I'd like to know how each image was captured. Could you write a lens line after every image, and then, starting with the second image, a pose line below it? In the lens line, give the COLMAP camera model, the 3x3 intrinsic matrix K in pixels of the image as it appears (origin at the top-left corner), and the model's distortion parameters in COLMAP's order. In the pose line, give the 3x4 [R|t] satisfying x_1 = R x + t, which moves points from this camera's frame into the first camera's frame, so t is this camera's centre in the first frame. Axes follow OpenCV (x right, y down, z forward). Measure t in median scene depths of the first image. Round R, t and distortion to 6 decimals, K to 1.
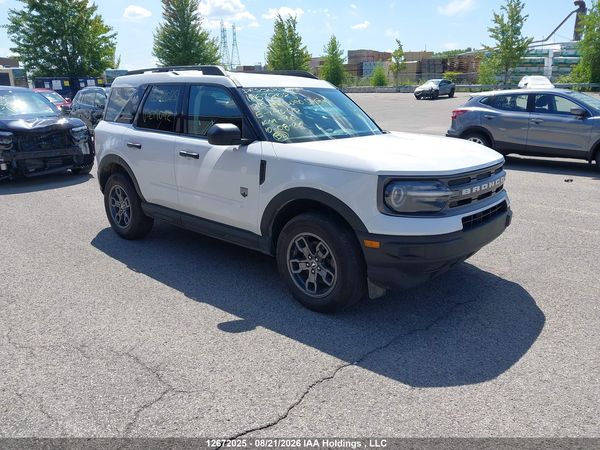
lens RADIAL K [[475.1, 0, 314.7], [0, 475.1, 225.5], [0, 0, 1]] dist [0.014889, -0.000450]
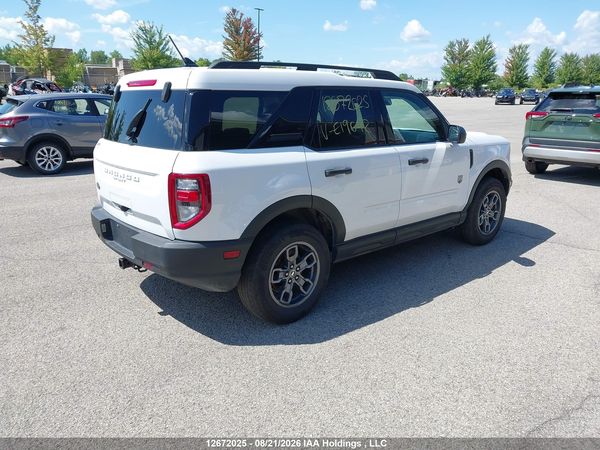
lens RADIAL K [[449.7, 0, 300.0], [0, 449.7, 225.0], [0, 0, 1]] dist [0.025989, -0.001060]
pose [[0.164240, -0.273095, 0.947863, -1.363357], [0.265735, 0.937637, 0.224104, -0.333808], [-0.949953, 0.215074, 0.226568, 1.167777]]
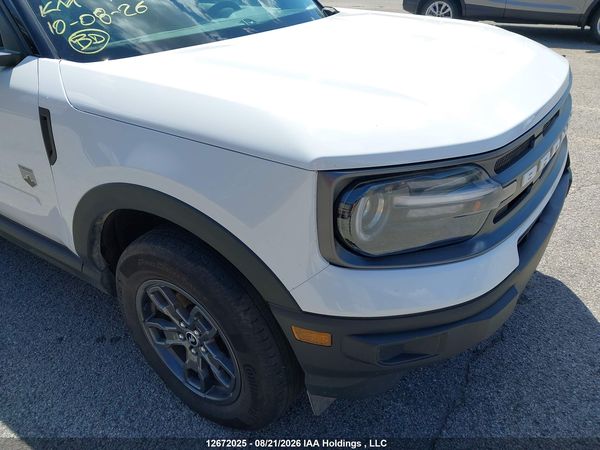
lens RADIAL K [[475.1, 0, 314.7], [0, 475.1, 225.5], [0, 0, 1]] dist [0.014889, -0.000450]
pose [[0.992550, -0.080766, 0.091225, 0.078058], [0.054510, 0.963971, 0.260361, -0.130614], [-0.108966, -0.253448, 0.961192, 0.526272]]
